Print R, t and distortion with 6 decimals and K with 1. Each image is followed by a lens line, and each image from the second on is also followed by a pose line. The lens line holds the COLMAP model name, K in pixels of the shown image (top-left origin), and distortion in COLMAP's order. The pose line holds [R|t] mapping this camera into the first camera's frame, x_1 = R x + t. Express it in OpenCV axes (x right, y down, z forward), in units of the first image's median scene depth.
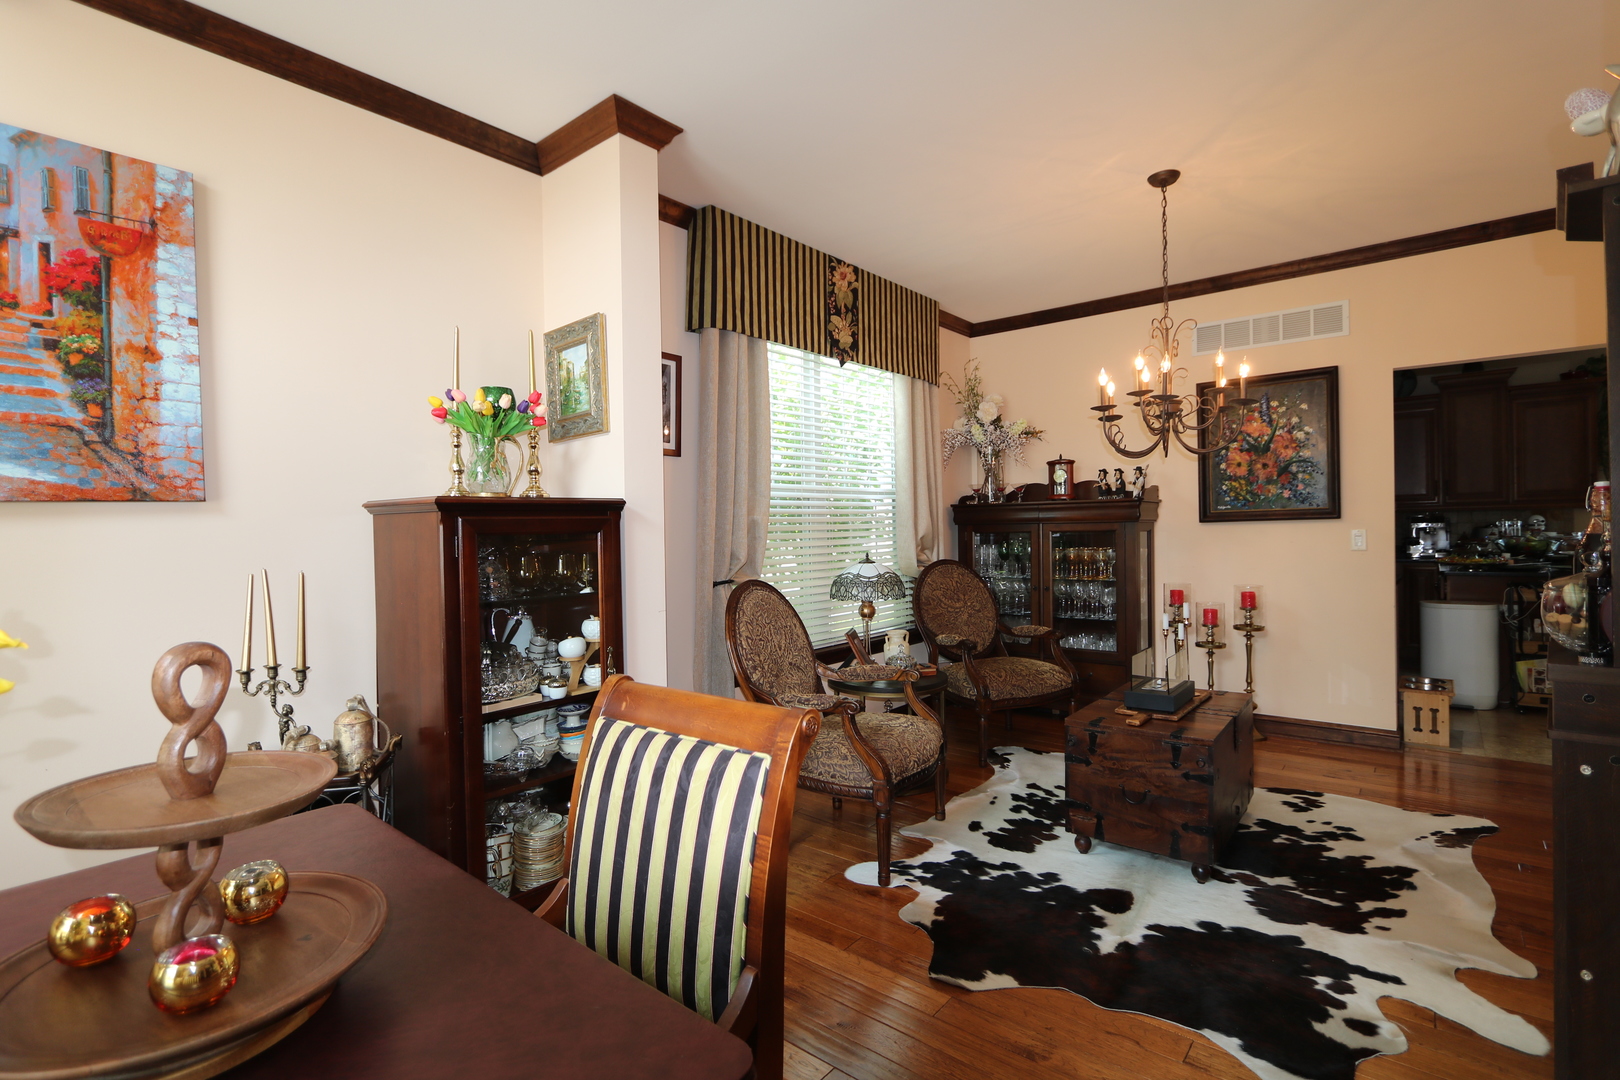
lens RADIAL K [[759.4, 0, 810.4], [0, 759.4, 535.2], [0, 0, 1]] dist [-0.006409, -0.000944]
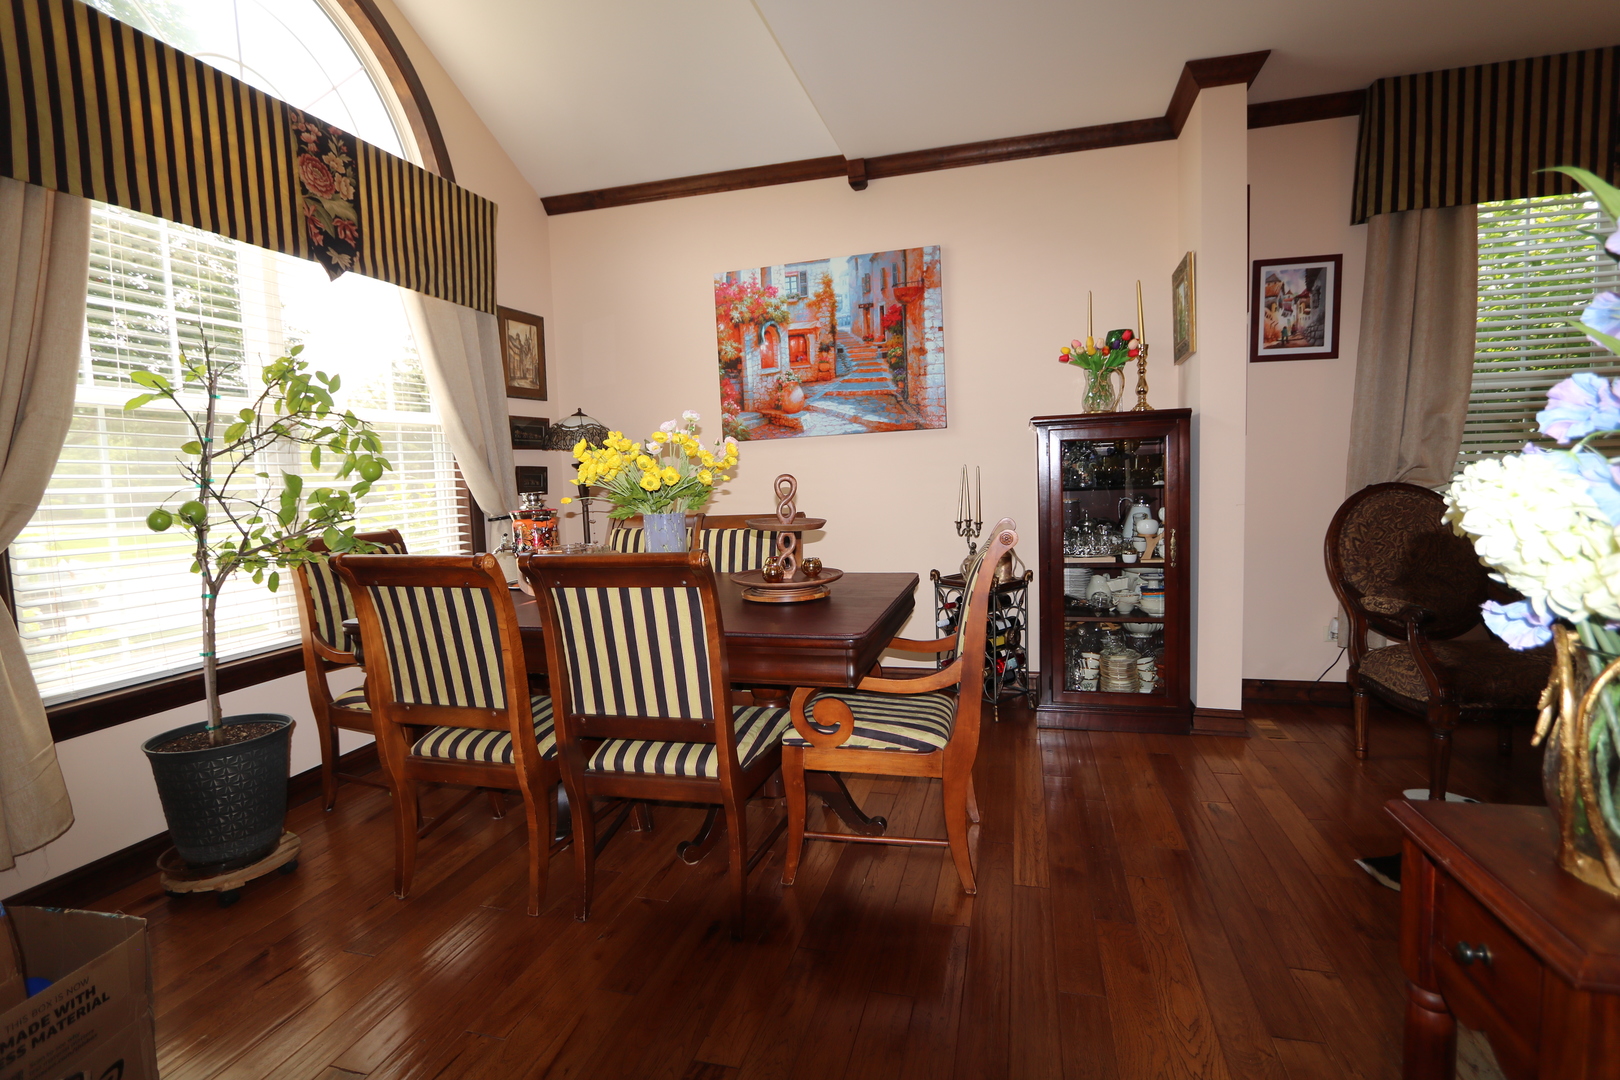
lens RADIAL K [[759.4, 0, 814.2], [0, 759.4, 538.4], [0, 0, 1]] dist [-0.006409, -0.000944]
pose [[0.424939, 0.075206, -0.902093, 0.762027], [0.015031, 0.995819, 0.090100, 0.052512], [0.905097, -0.051846, 0.422032, -0.075020]]
